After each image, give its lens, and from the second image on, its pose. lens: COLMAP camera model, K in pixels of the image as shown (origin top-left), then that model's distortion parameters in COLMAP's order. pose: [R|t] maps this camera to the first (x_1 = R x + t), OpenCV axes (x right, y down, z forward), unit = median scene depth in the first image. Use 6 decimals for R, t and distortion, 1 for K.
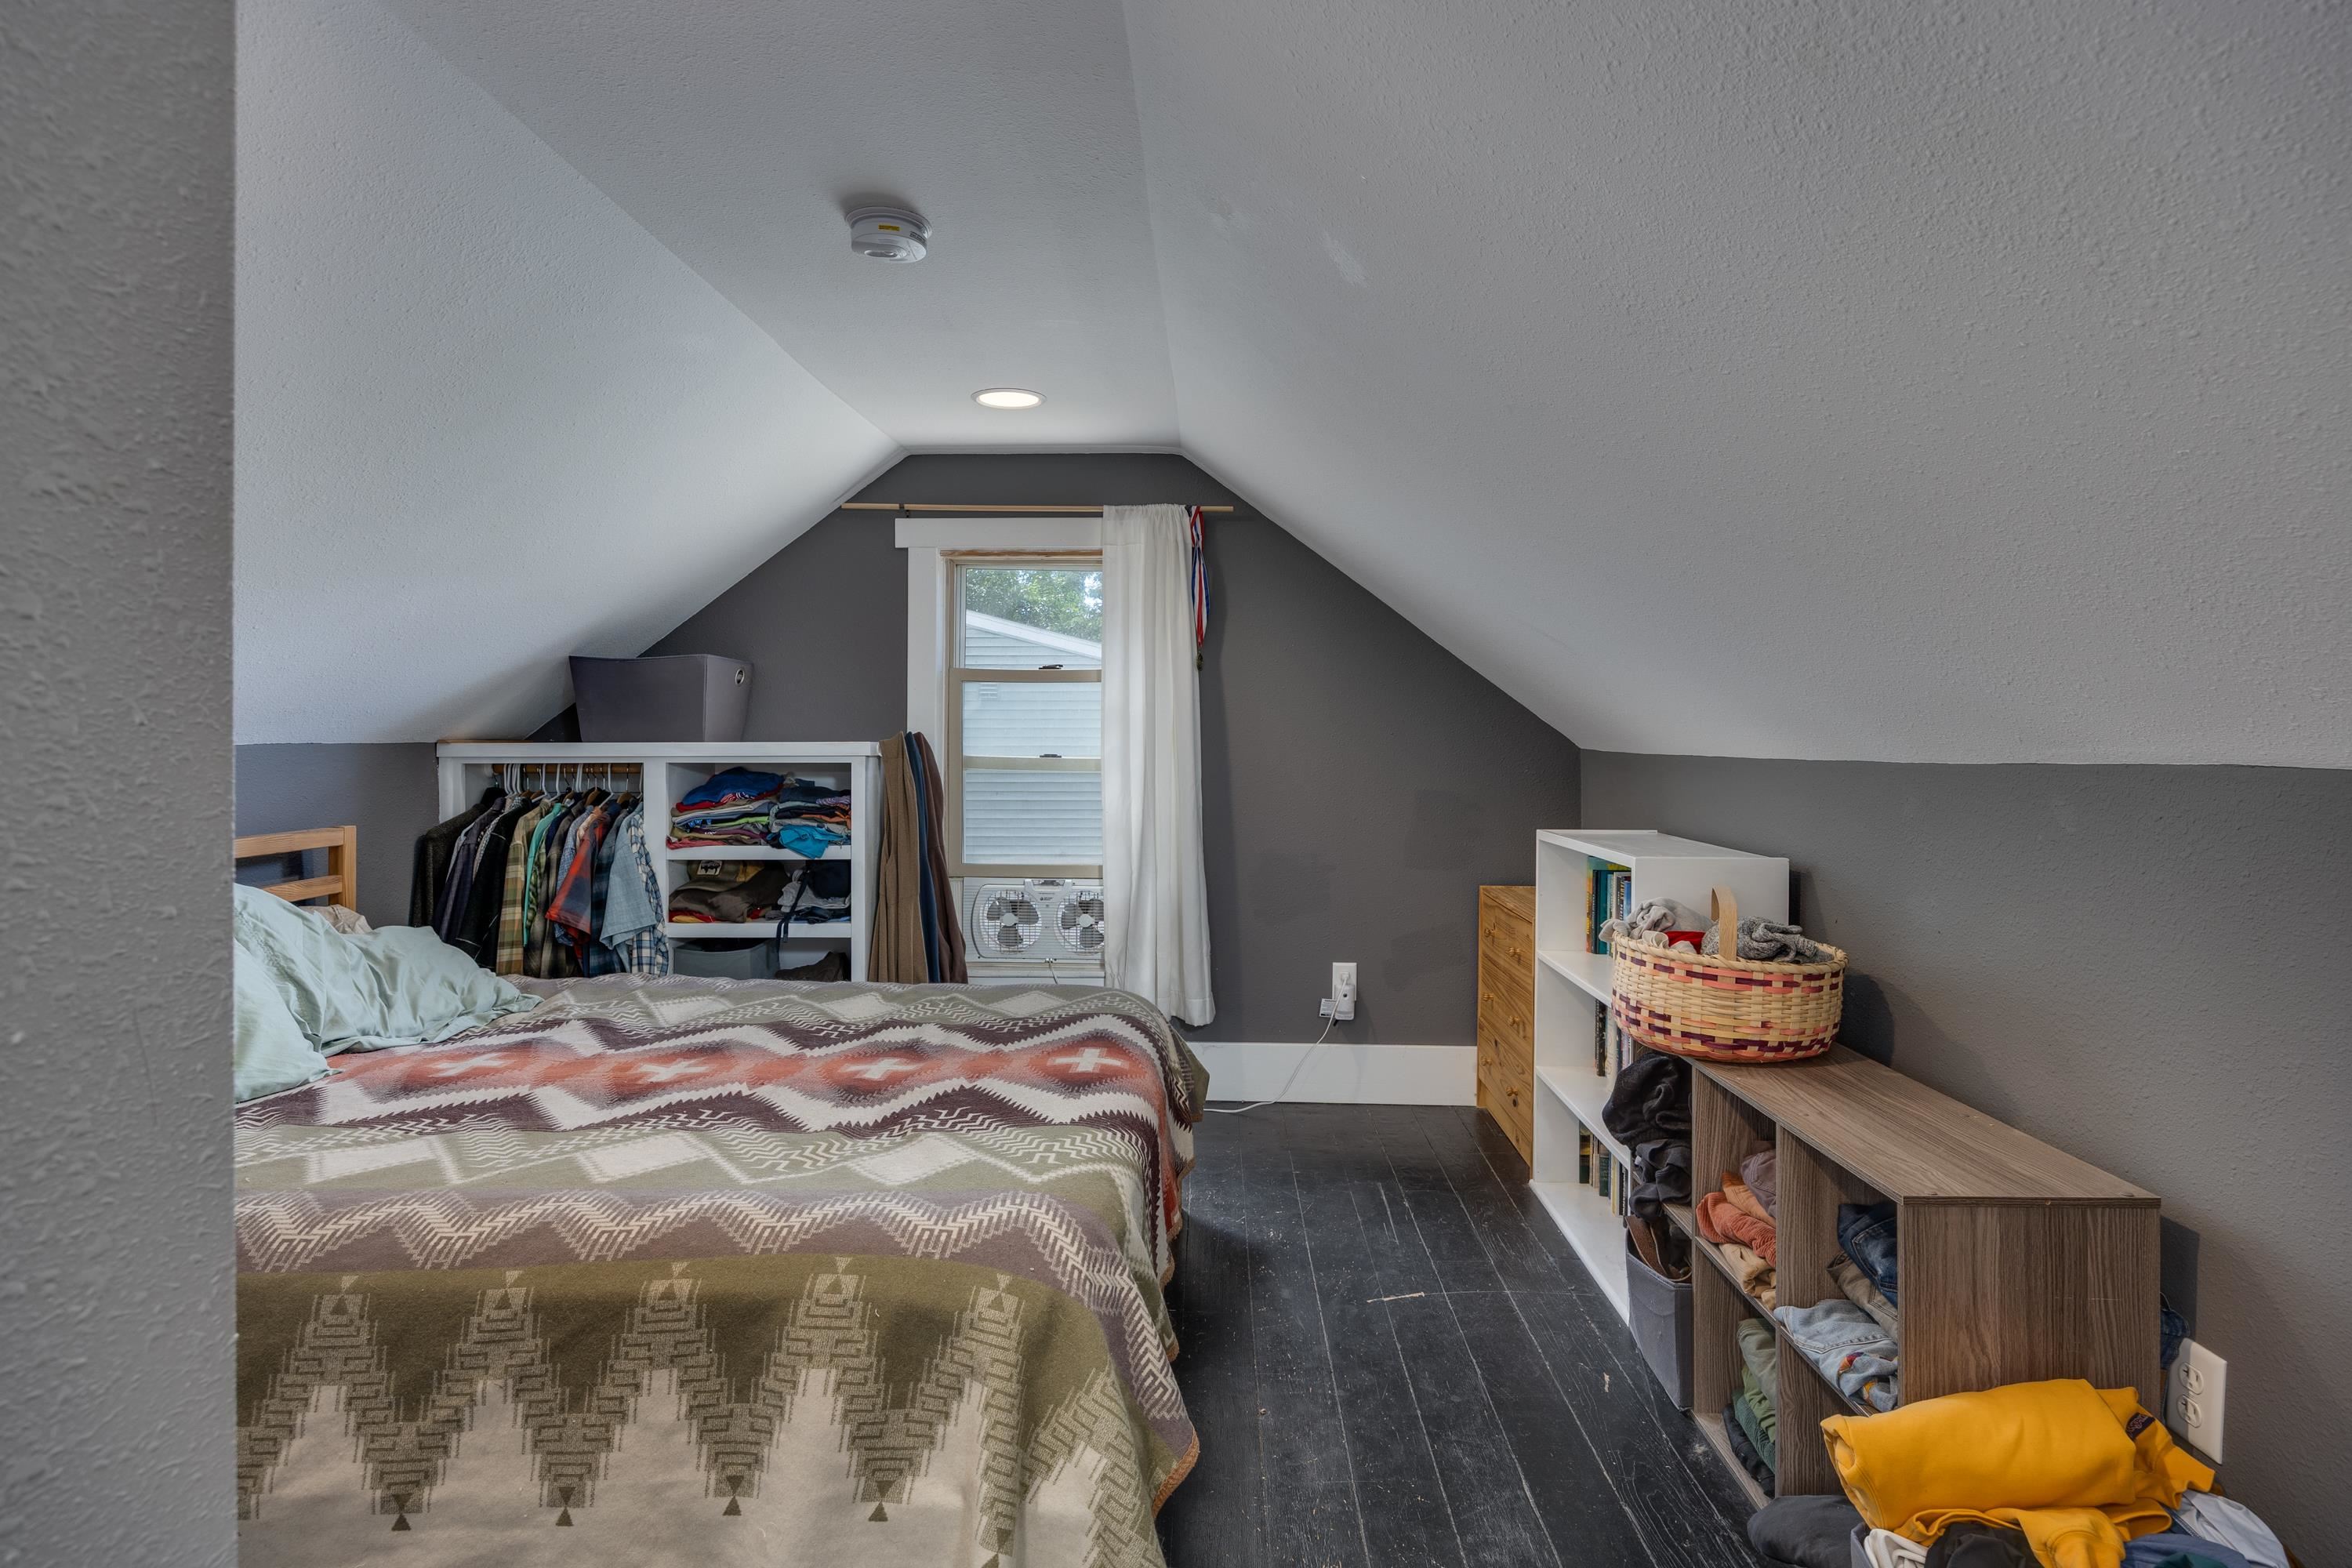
lens RADIAL K [[1138.9, 0, 1175.2], [0, 1138.9, 770.1], [0, 0, 1]] dist [-0.004646, 0.001939]
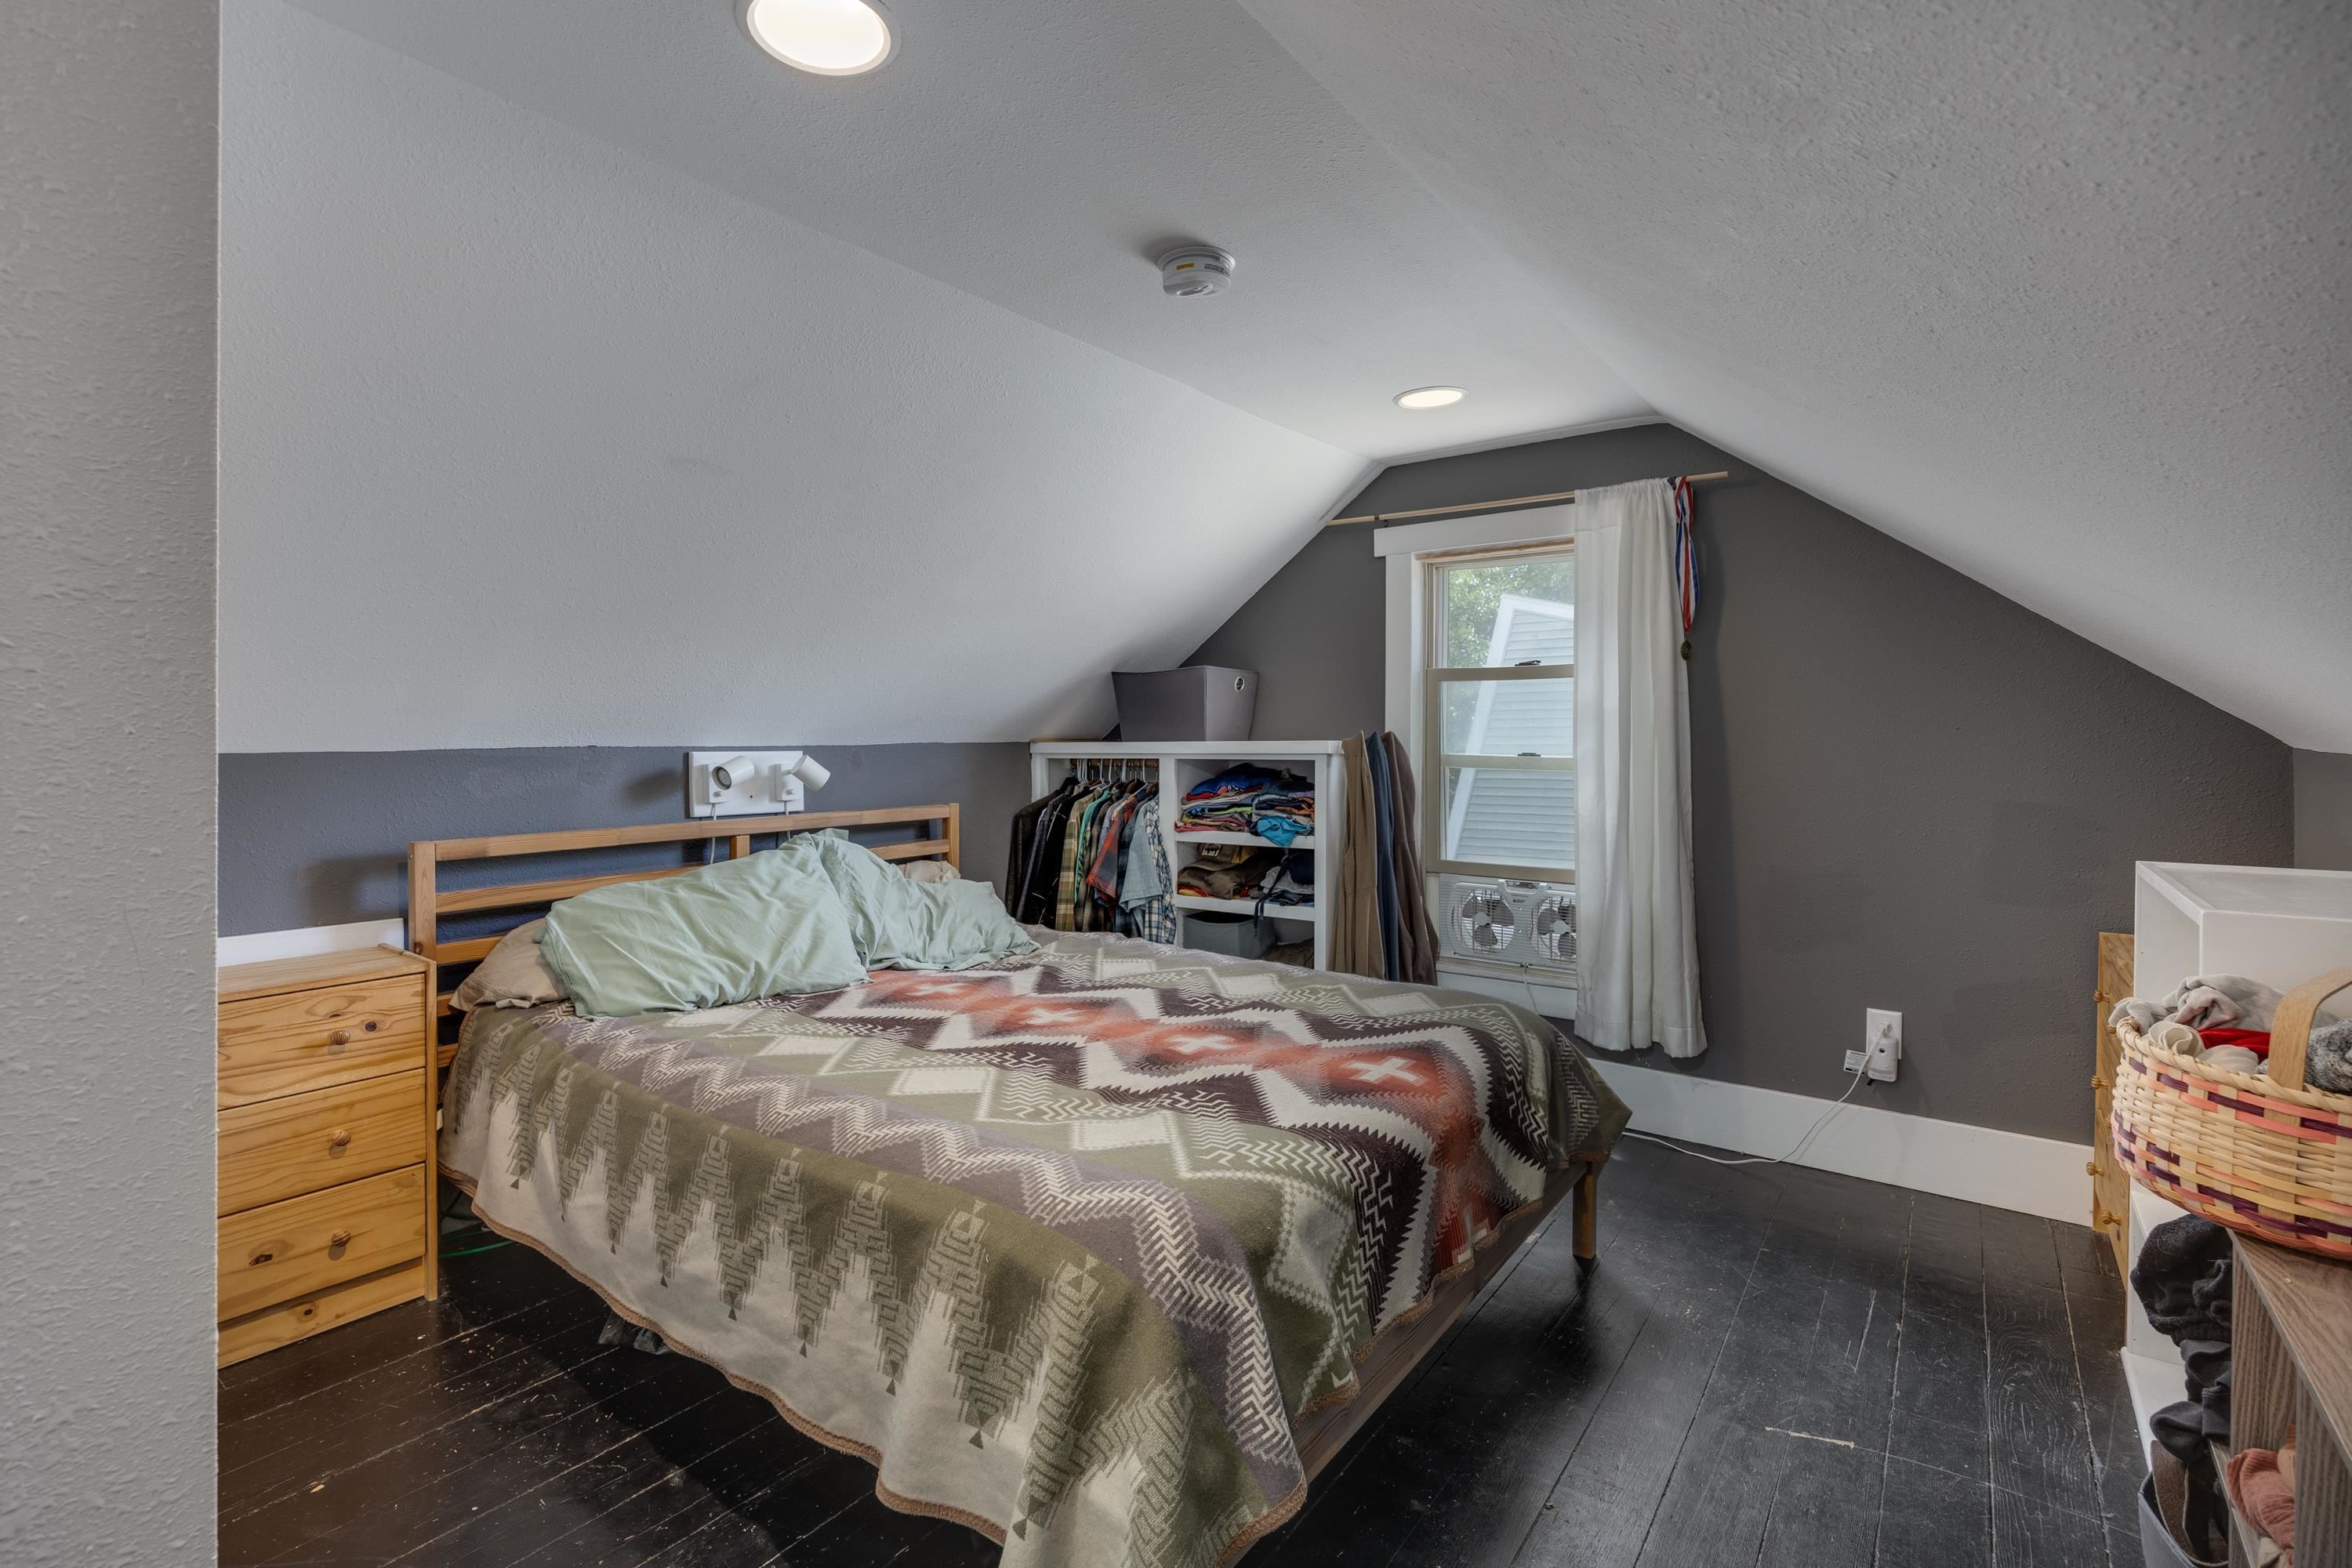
lens RADIAL K [[1054.2, 0, 1175.5], [0, 1054.2, 759.0], [0, 0, 1]] dist [-0.012646, 0.001881]
pose [[0.816450, 0.007117, -0.577372, 0.317946], [-0.011173, 0.999932, -0.003473, -0.004308], [0.577308, 0.009286, 0.816474, 0.180083]]
